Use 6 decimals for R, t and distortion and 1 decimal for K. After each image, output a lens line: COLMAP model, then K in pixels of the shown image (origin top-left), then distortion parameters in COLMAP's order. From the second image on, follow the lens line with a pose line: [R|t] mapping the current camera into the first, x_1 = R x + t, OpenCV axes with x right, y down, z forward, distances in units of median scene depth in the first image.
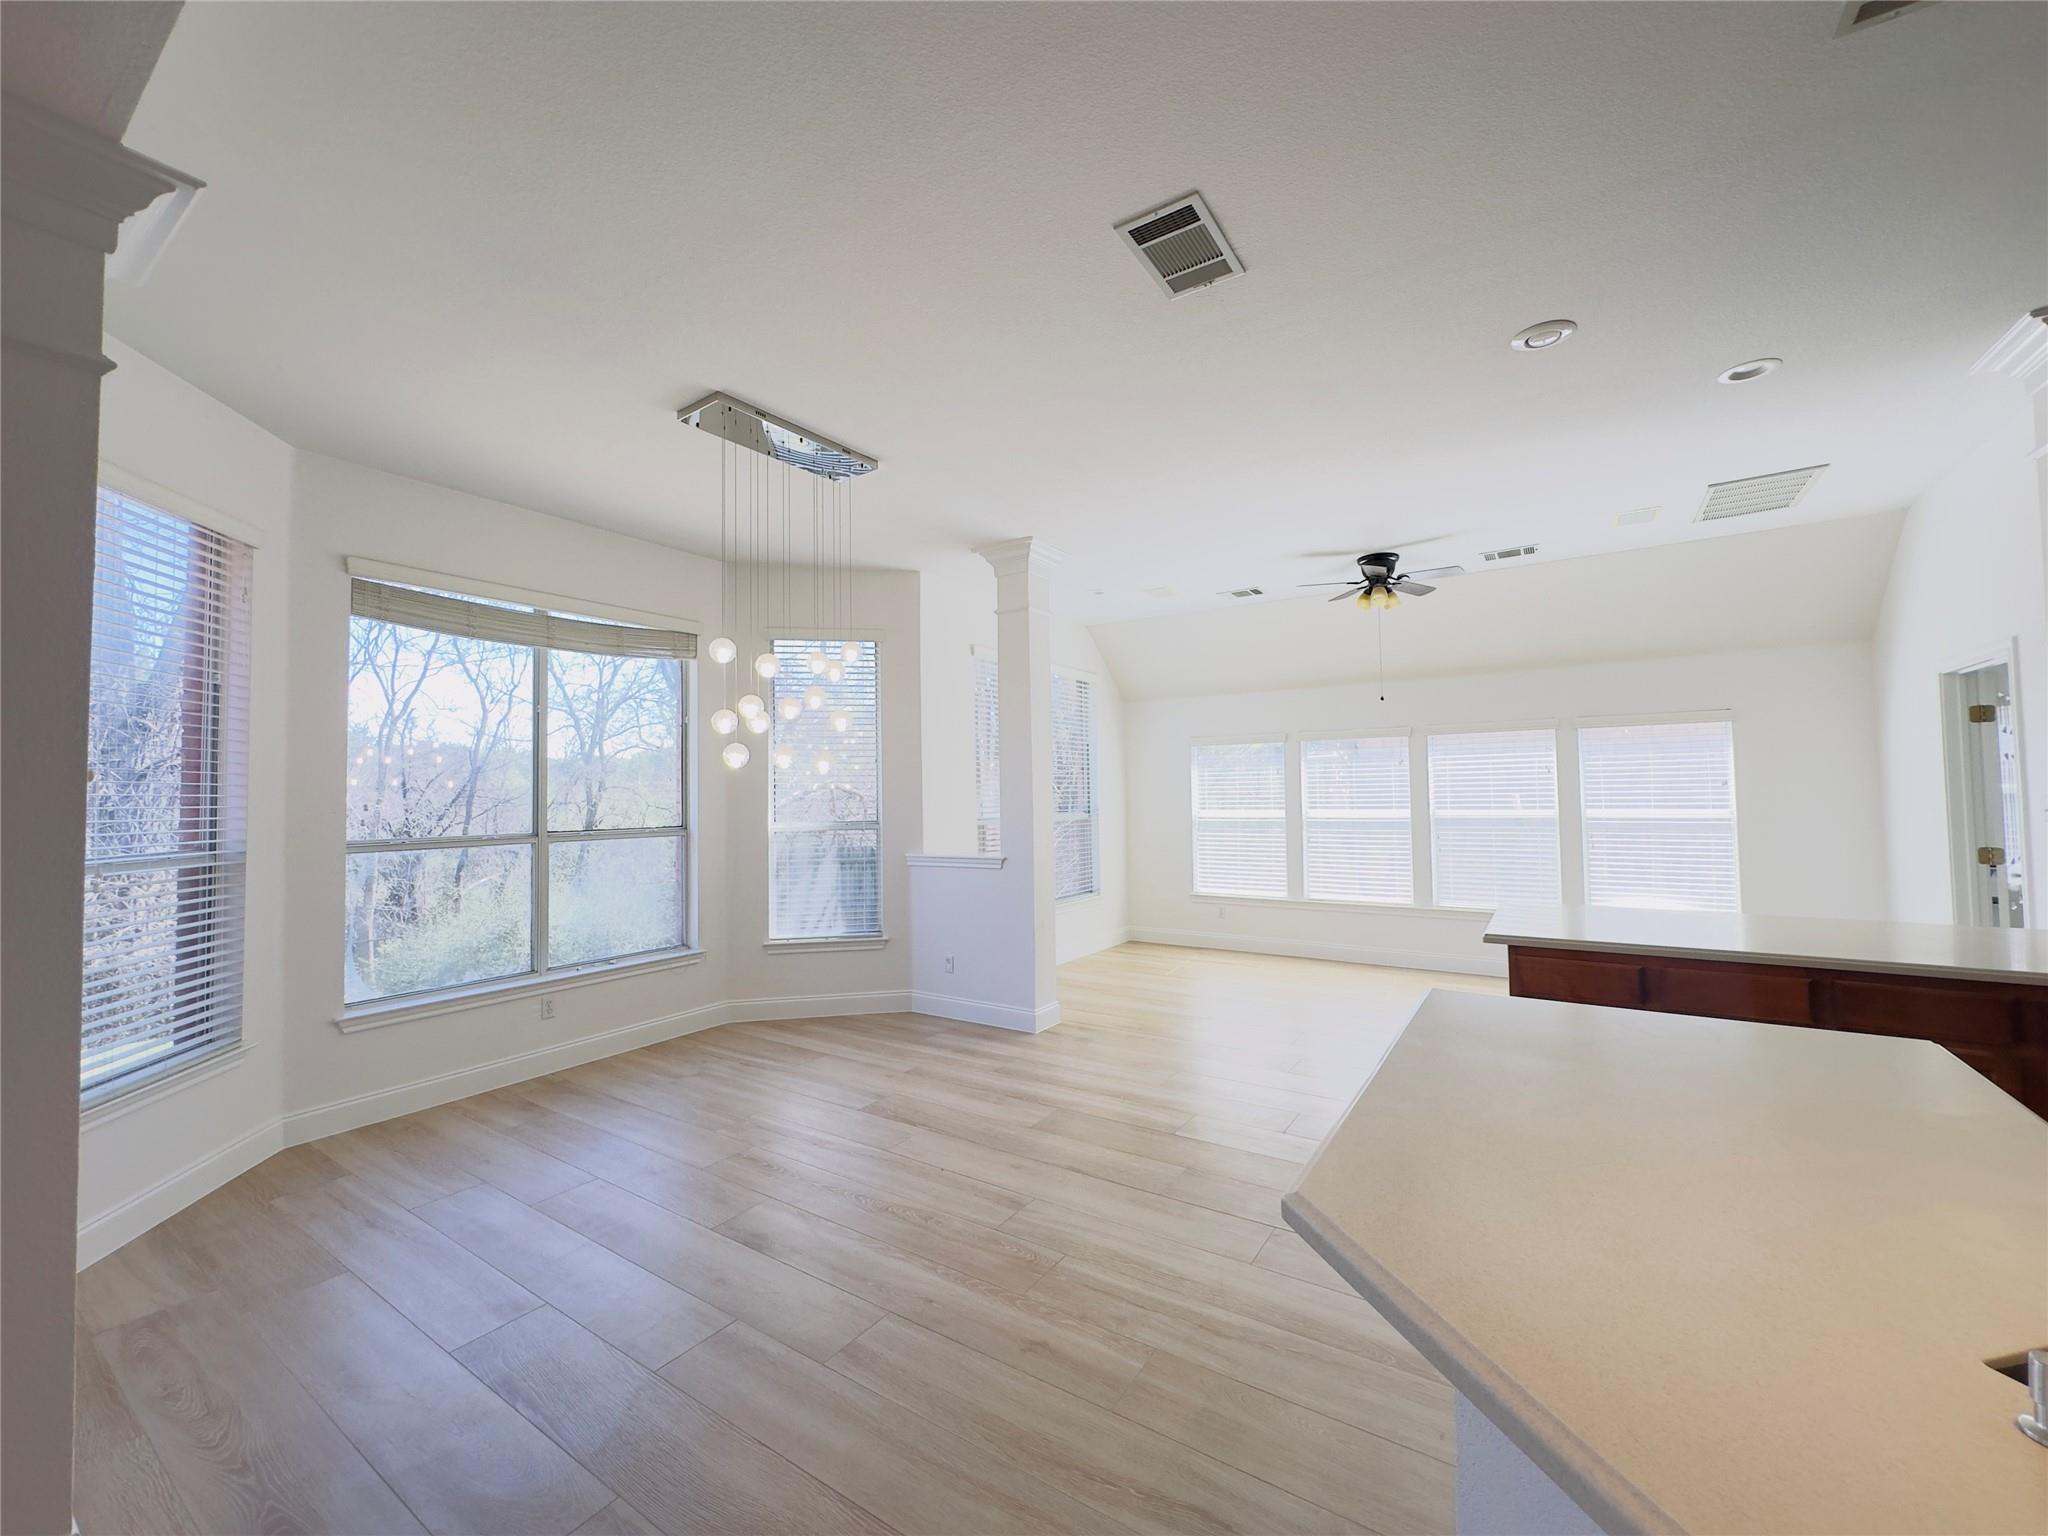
lens RADIAL K [[817.5, 0, 1024.1], [0, 817.5, 766.1], [0, 0, 1]] dist [-0.001823, 0.000442]
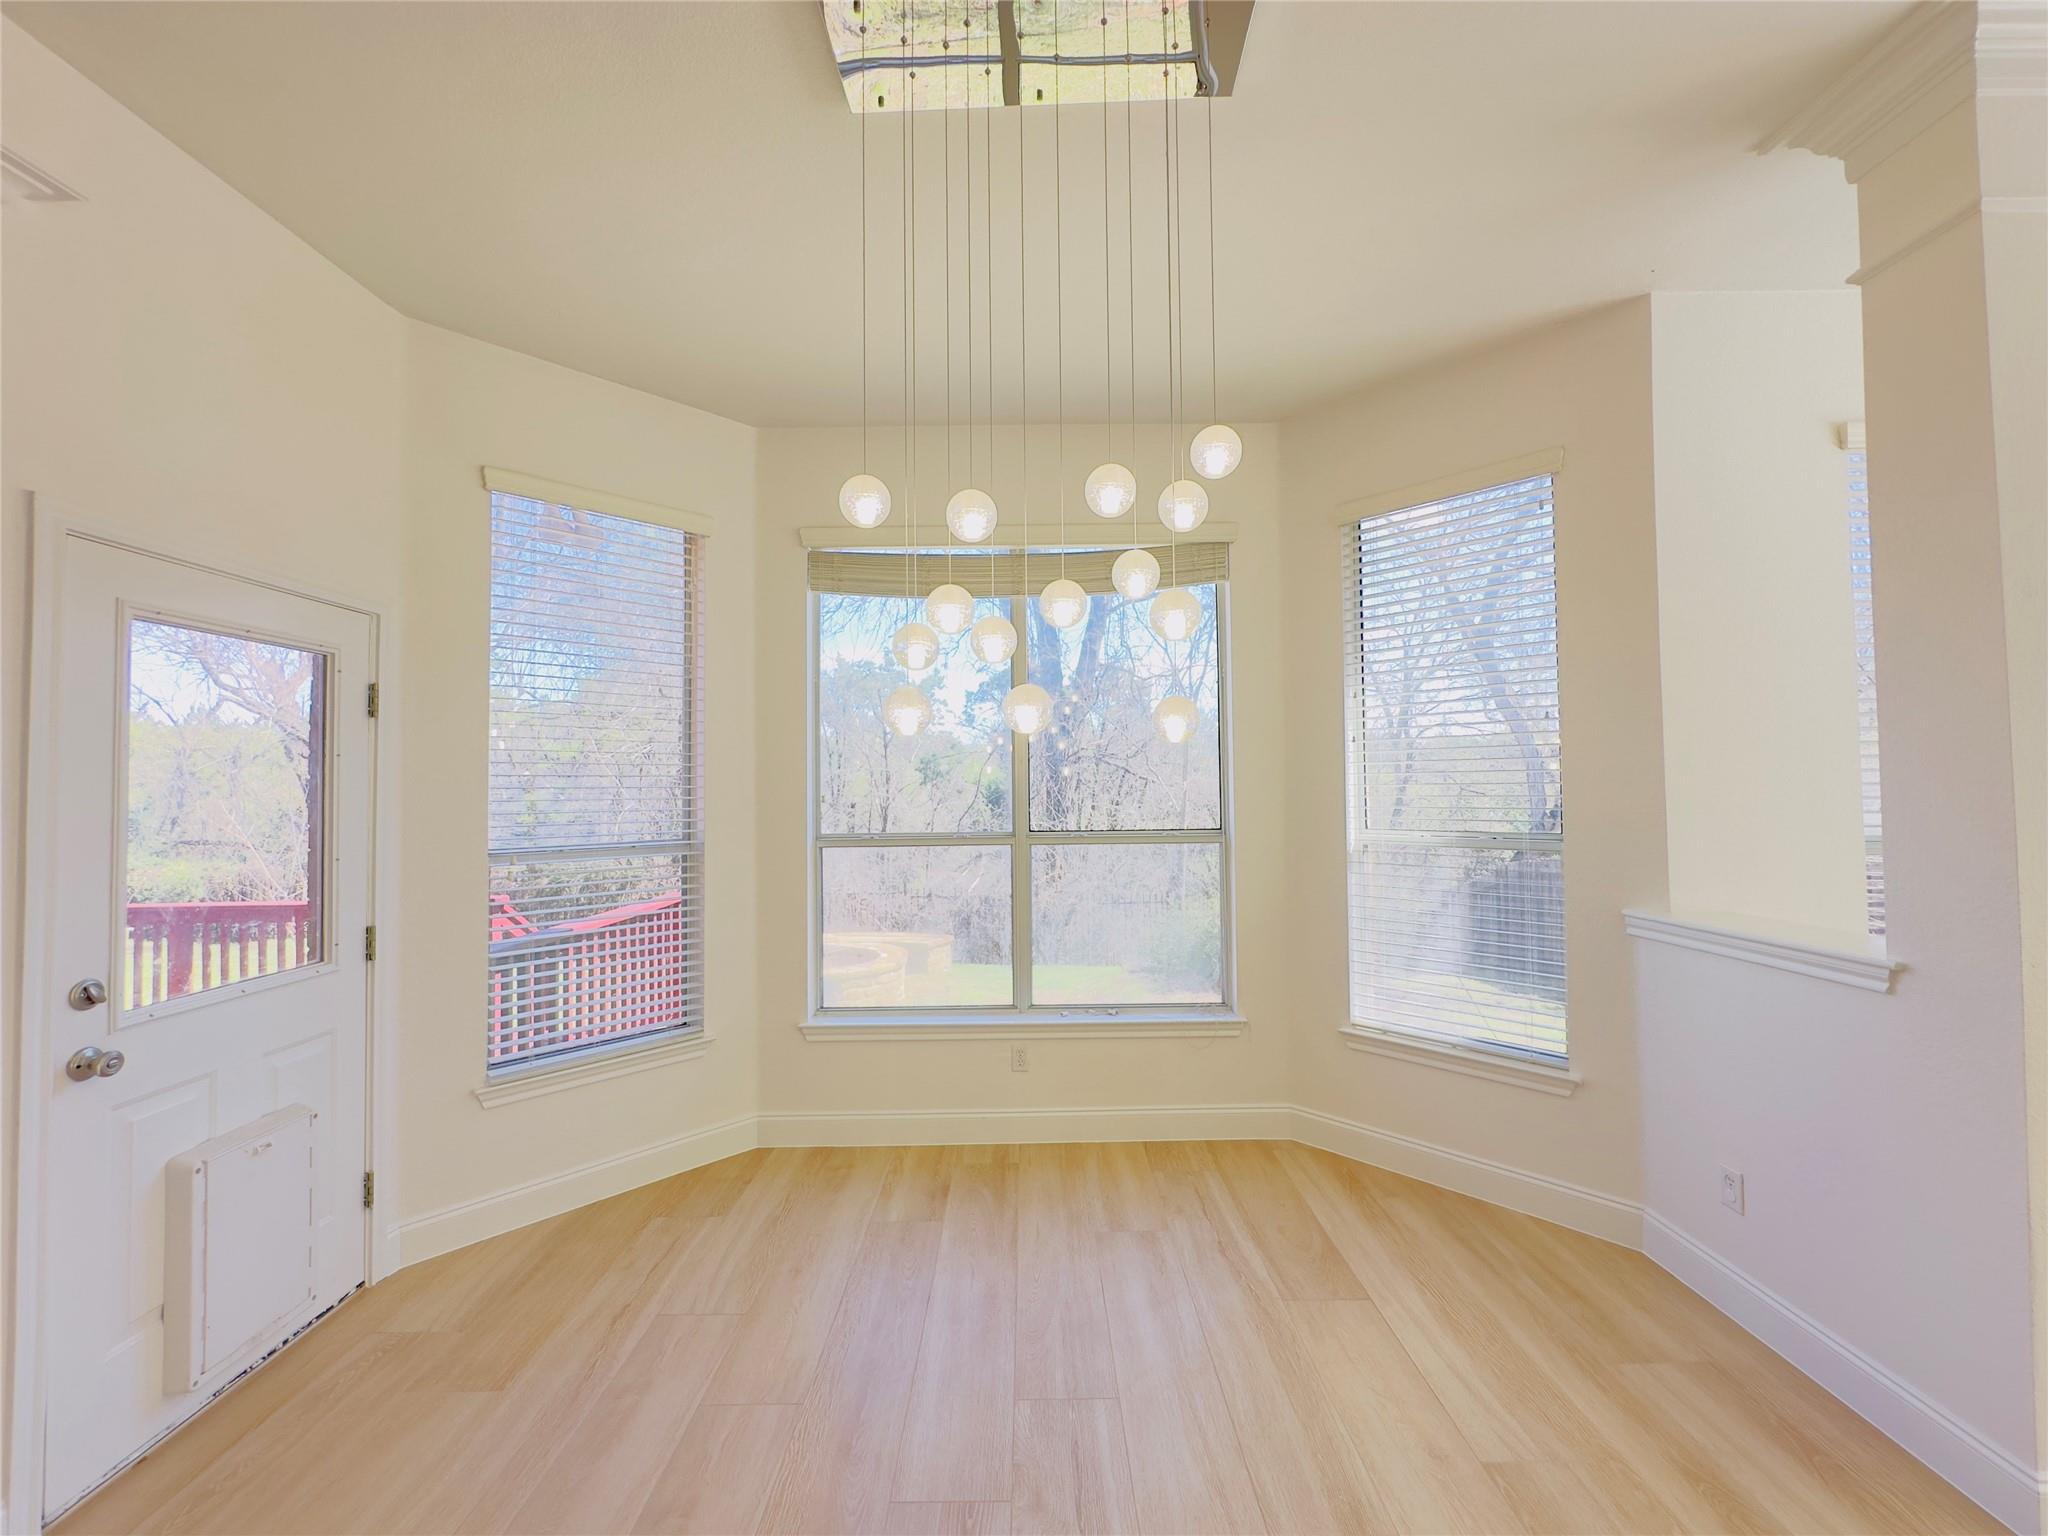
lens RADIAL K [[817.5, 0, 1024.2], [0, 817.5, 766.2], [0, 0, 1]] dist [-0.001823, 0.000442]
pose [[0.554529, -0.014058, -0.832045, 0.061633], [0.033415, 0.999427, 0.005384, 0.013016], [0.831493, -0.030789, 0.554681, 0.511346]]
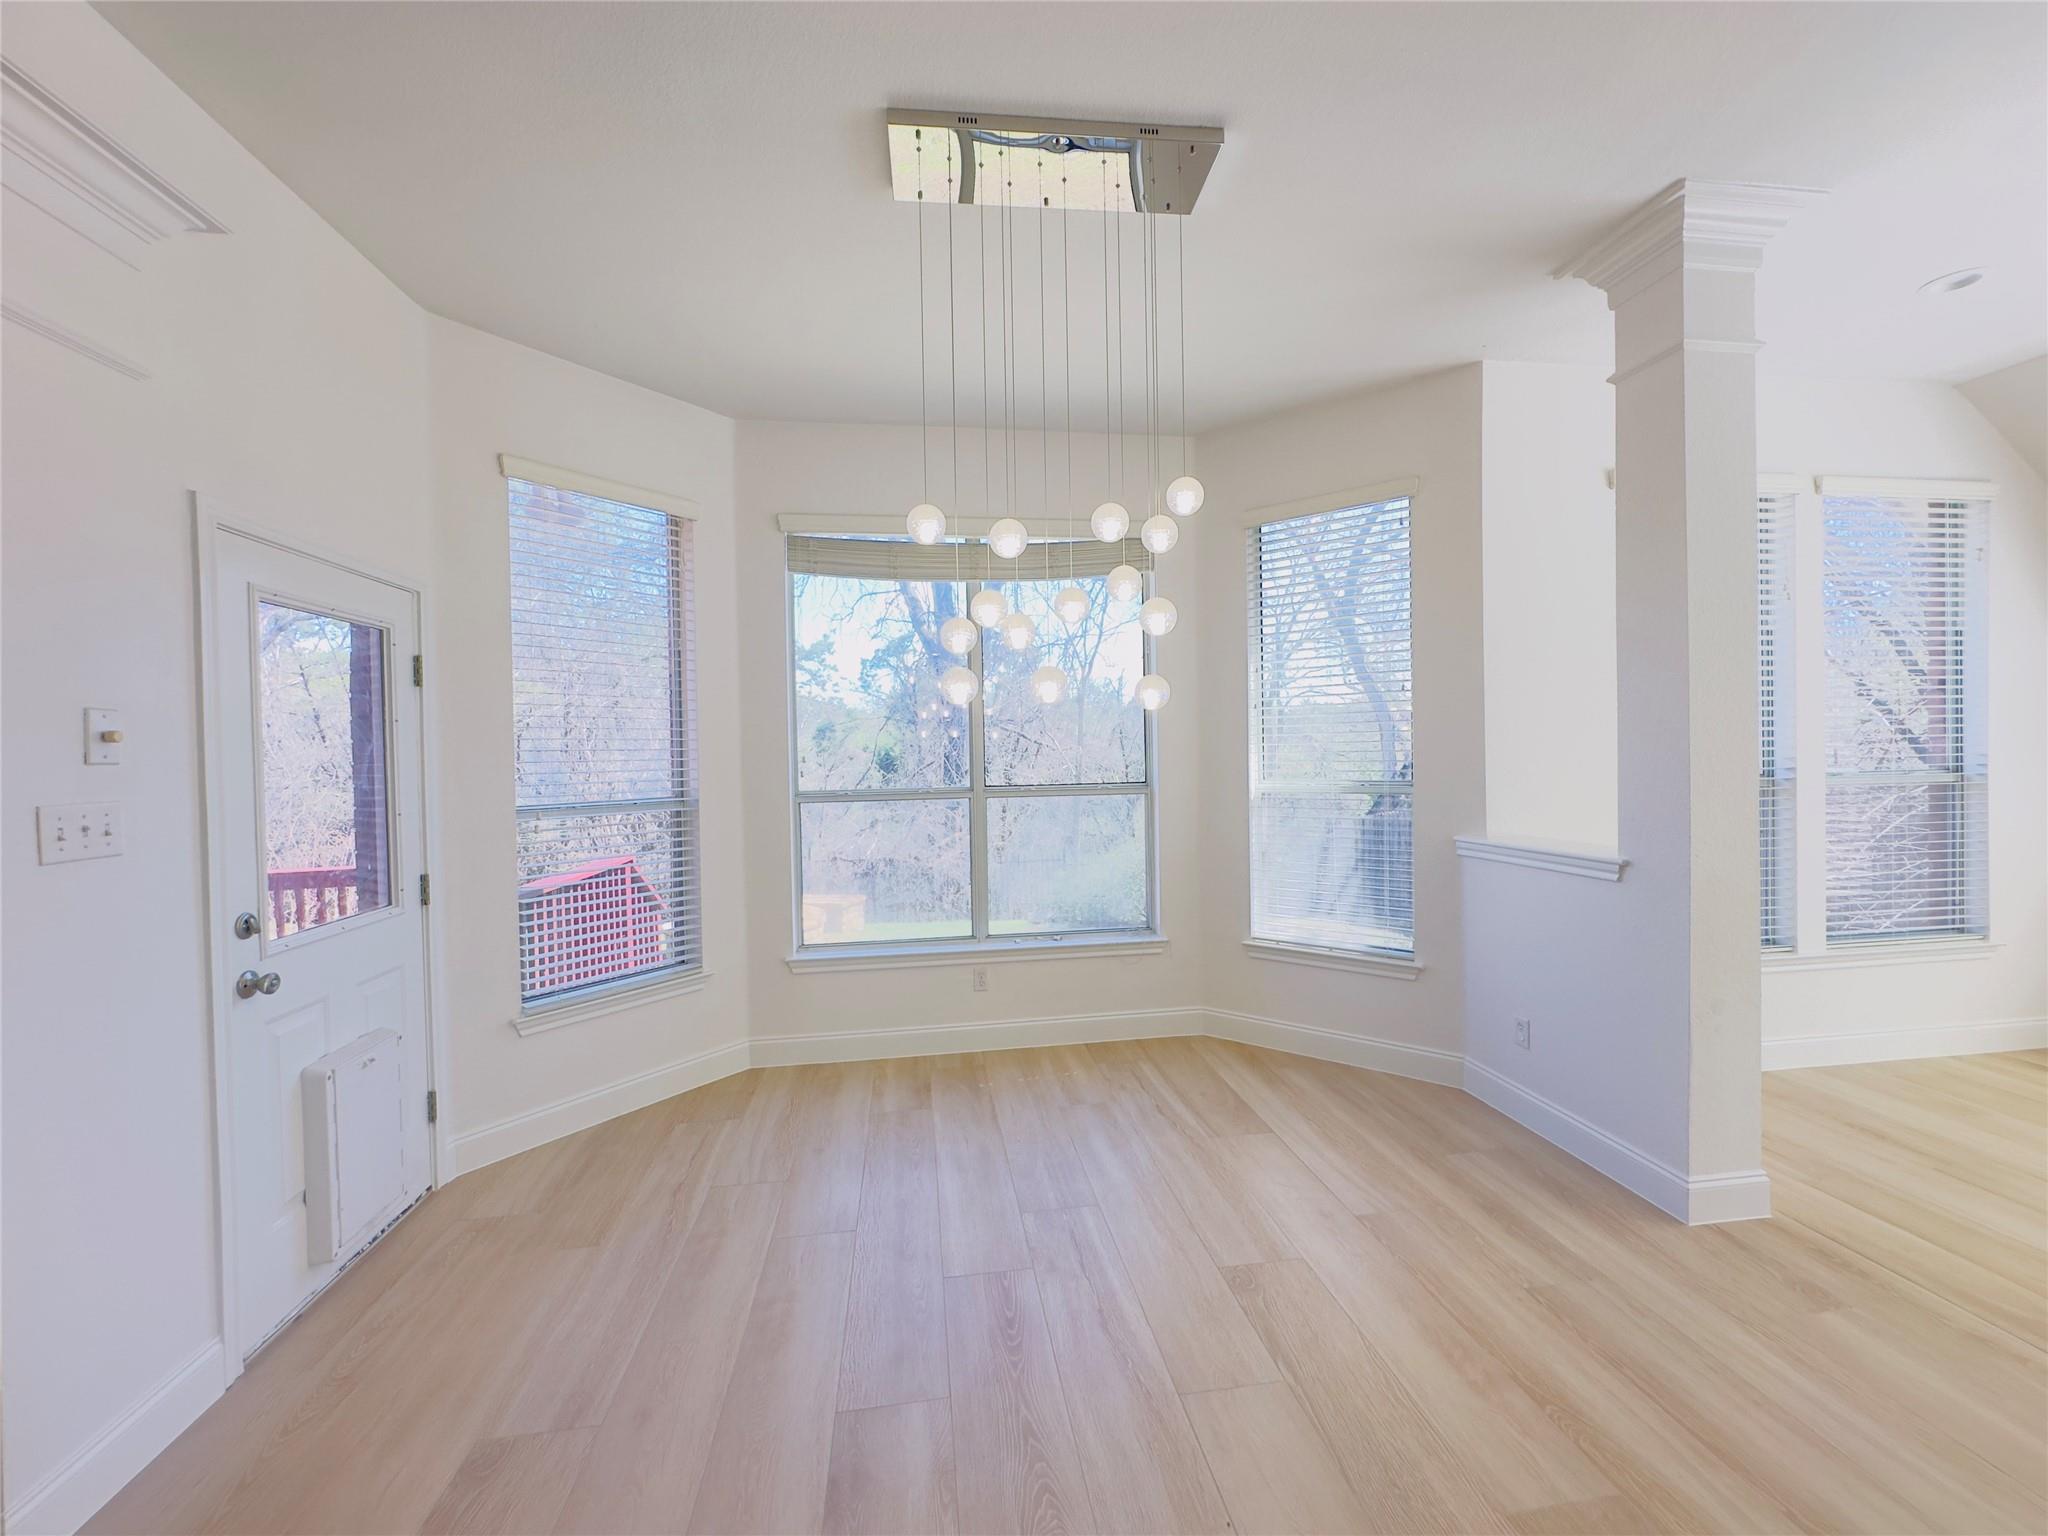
lens RADIAL K [[817.5, 0, 1025.9], [0, 817.5, 766.9], [0, 0, 1]] dist [-0.001823, 0.000442]
pose [[0.667588, 0.014522, -0.744389, 0.108785], [0.036384, 0.997979, 0.052100, 0.012942], [0.743641, -0.061865, 0.665711, 0.393387]]
